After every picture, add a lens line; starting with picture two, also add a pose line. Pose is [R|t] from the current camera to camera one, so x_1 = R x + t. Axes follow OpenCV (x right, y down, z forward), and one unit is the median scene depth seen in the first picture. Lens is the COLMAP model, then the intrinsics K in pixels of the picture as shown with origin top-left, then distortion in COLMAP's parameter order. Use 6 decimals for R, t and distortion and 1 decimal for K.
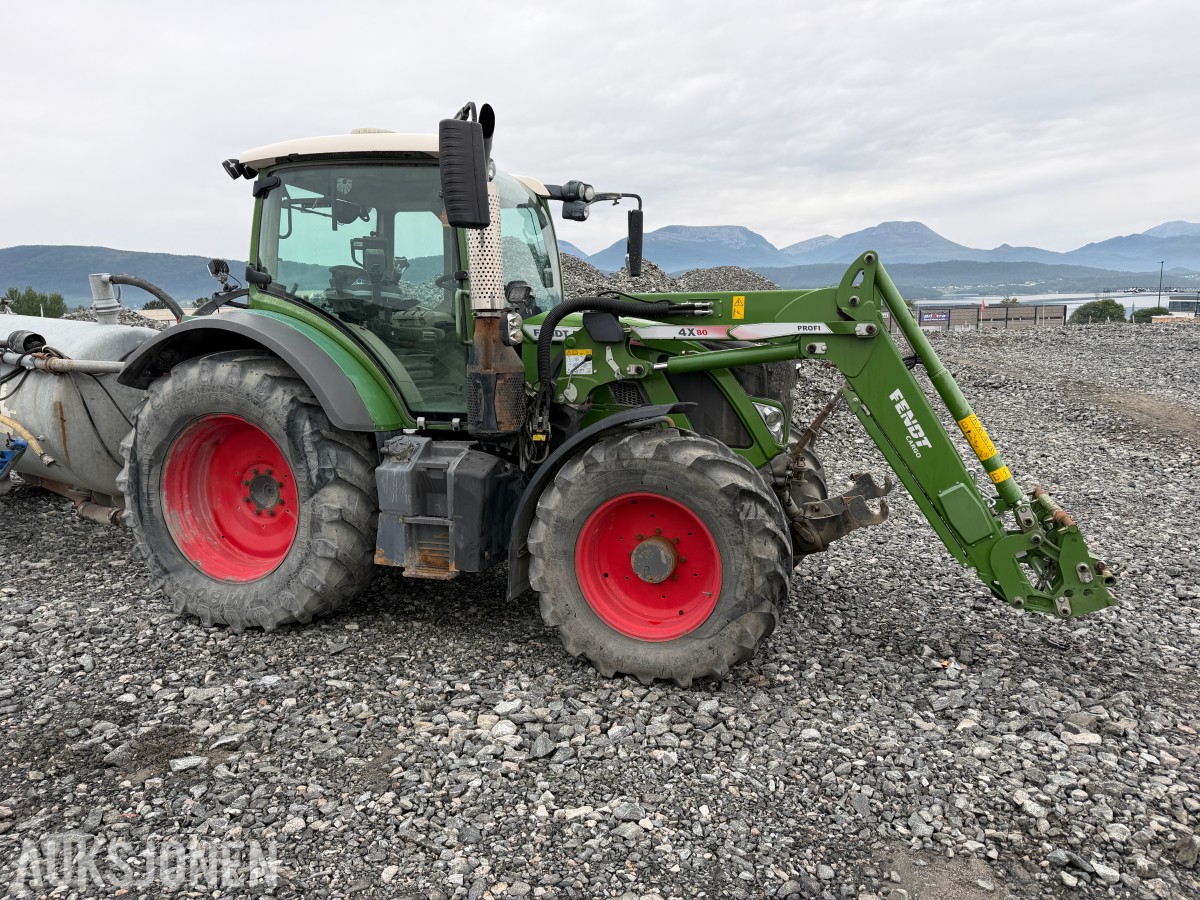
lens RADIAL K [[848.5, 0, 595.9], [0, 848.5, 449.3], [0, 0, 1]] dist [0.045398, -0.061703]
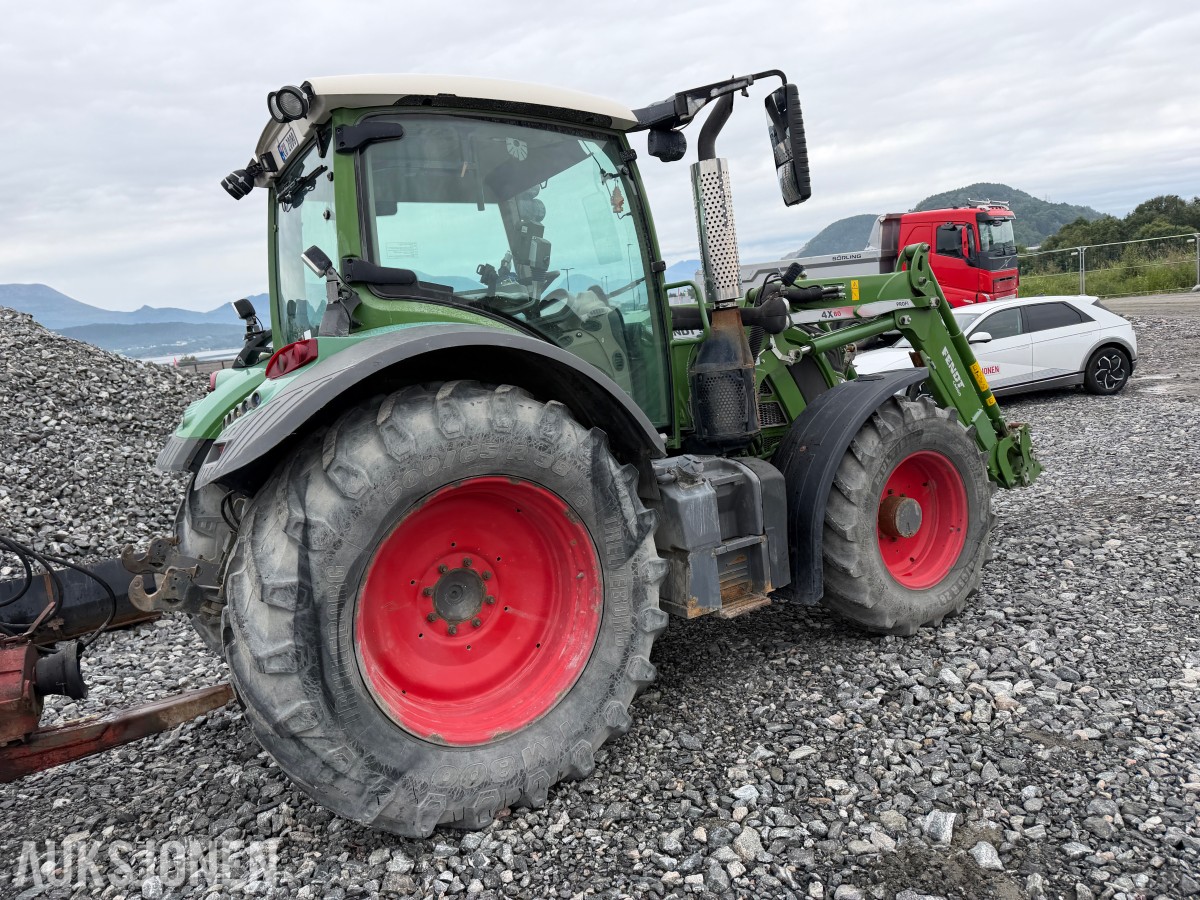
lens RADIAL K [[848.5, 0, 600.6], [0, 848.5, 451.2], [0, 0, 1]] dist [0.045398, -0.061703]
pose [[0.598818, -0.160867, 0.784563, -0.946831], [0.213690, 0.976198, 0.037061, -0.069588], [-0.771851, 0.145460, 0.618941, 0.572594]]
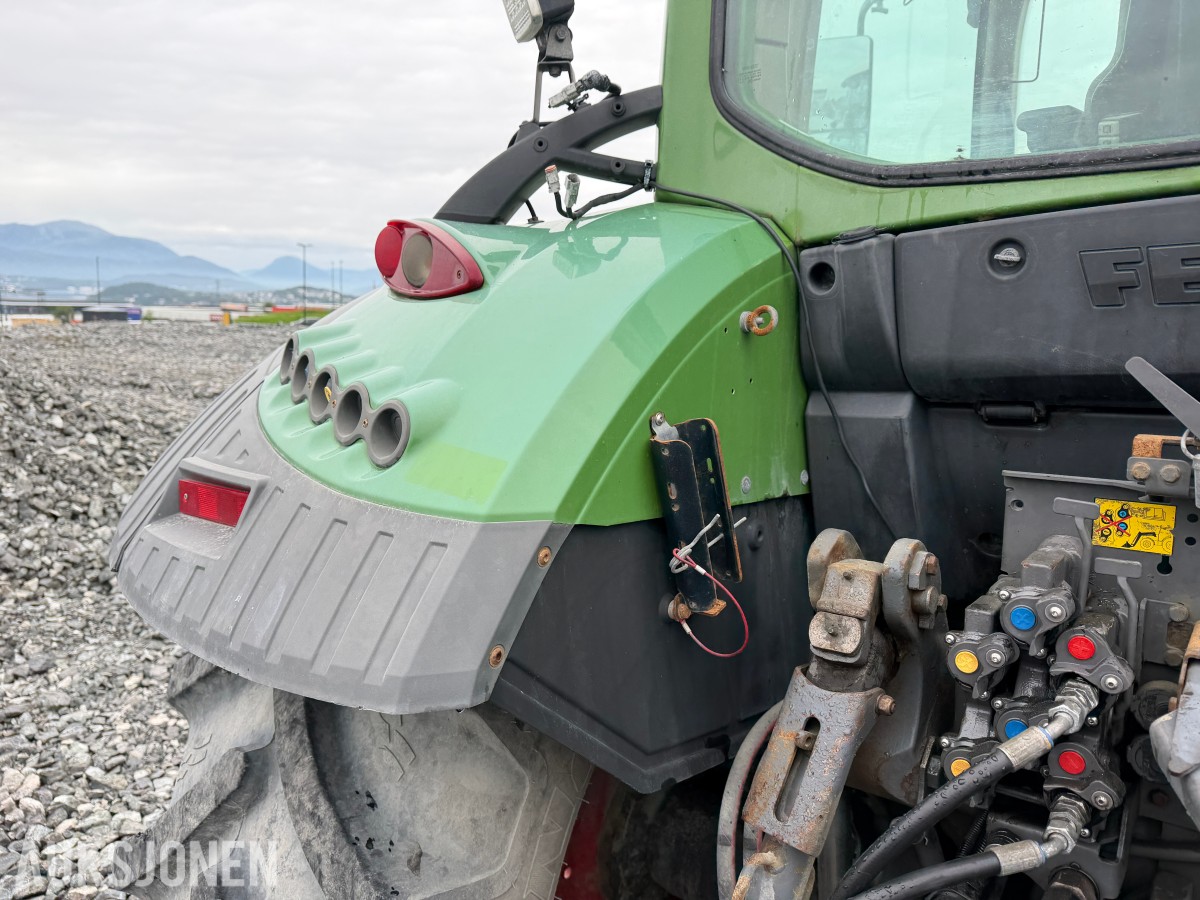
lens RADIAL K [[848.5, 0, 581.8], [0, 848.5, 443.9], [0, 0, 1]] dist [0.045398, -0.061703]
pose [[0.327147, -0.110302, 0.938514, -0.636775], [0.119277, 0.990041, 0.074781, -0.167470], [-0.937415, 0.087478, 0.337046, 1.405009]]
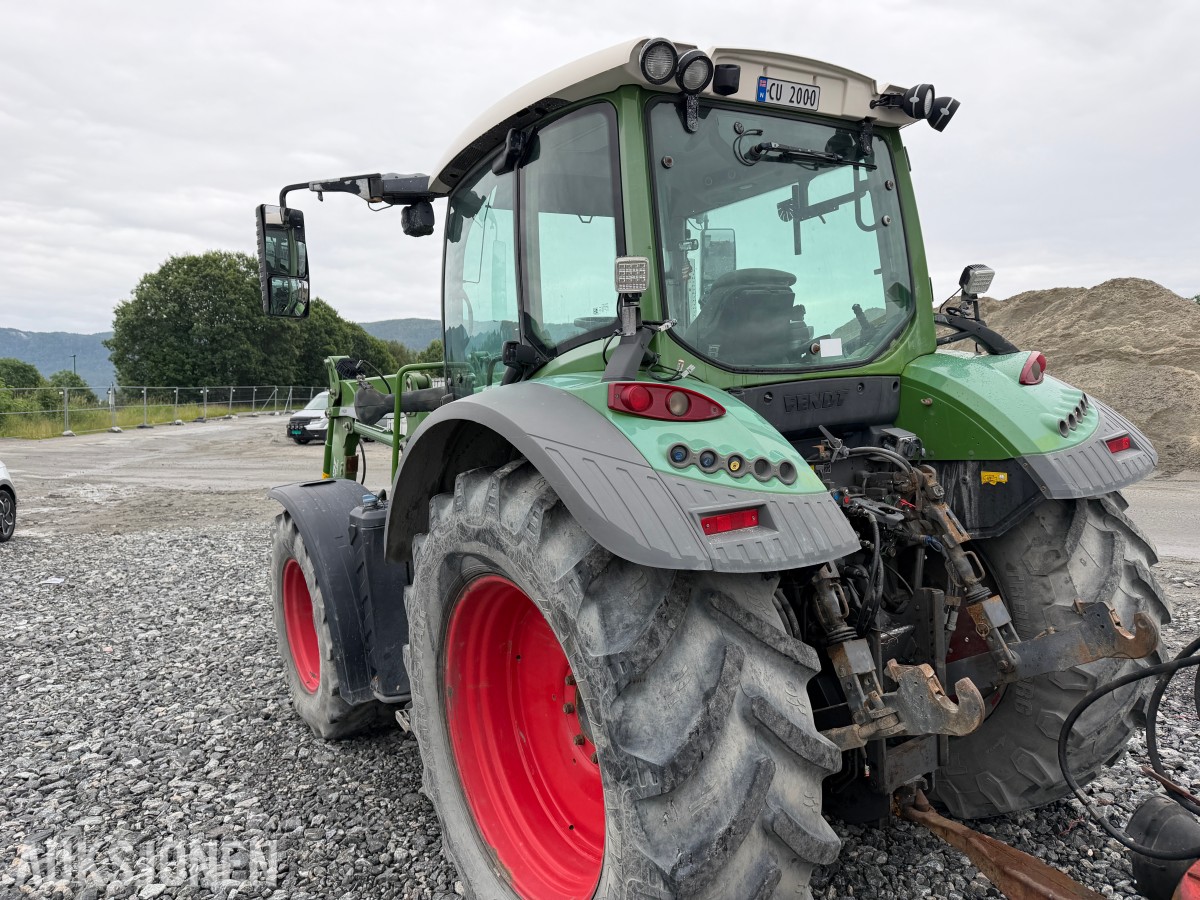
lens RADIAL K [[848.5, 0, 590.3], [0, 848.5, 446.6], [0, 0, 1]] dist [0.045398, -0.061703]
pose [[-0.812926, 0.006630, 0.582330, -0.666812], [0.129892, 0.976810, 0.170207, -0.271960], [-0.567697, 0.214005, -0.794935, 1.955696]]
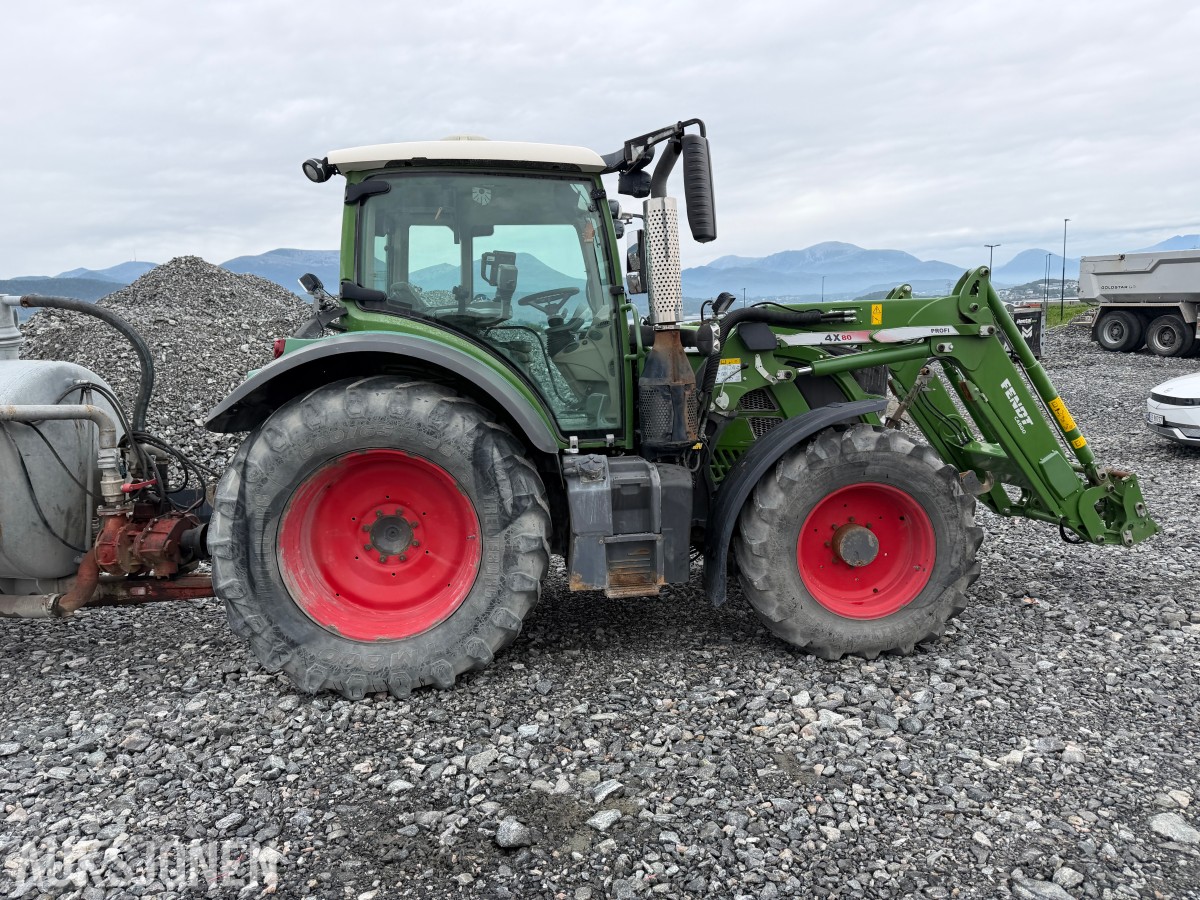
lens RADIAL K [[848.5, 0, 598.7], [0, 848.5, 452.4], [0, 0, 1]] dist [0.045398, -0.061703]
pose [[0.905943, -0.082695, 0.415245, -0.637881], [0.093876, 0.995562, -0.006546, -0.011429], [-0.412861, 0.044912, 0.909686, 0.124973]]
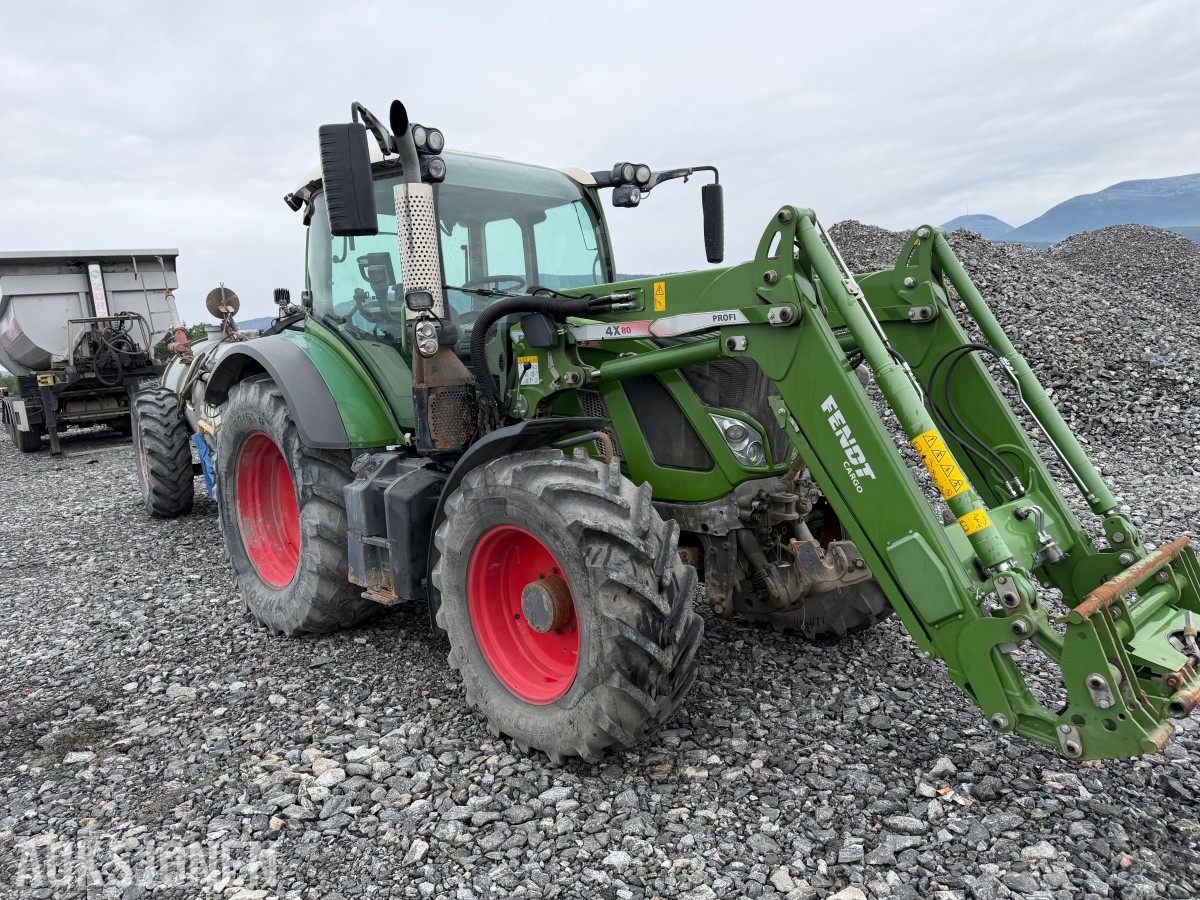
lens RADIAL K [[848.5, 0, 587.3], [0, 848.5, 448.3], [0, 0, 1]] dist [0.045398, -0.061703]
pose [[0.887549, 0.003448, -0.460699, 0.463926], [-0.002754, 0.999994, 0.002177, -0.025460], [0.460704, -0.000664, 0.887554, 0.255300]]
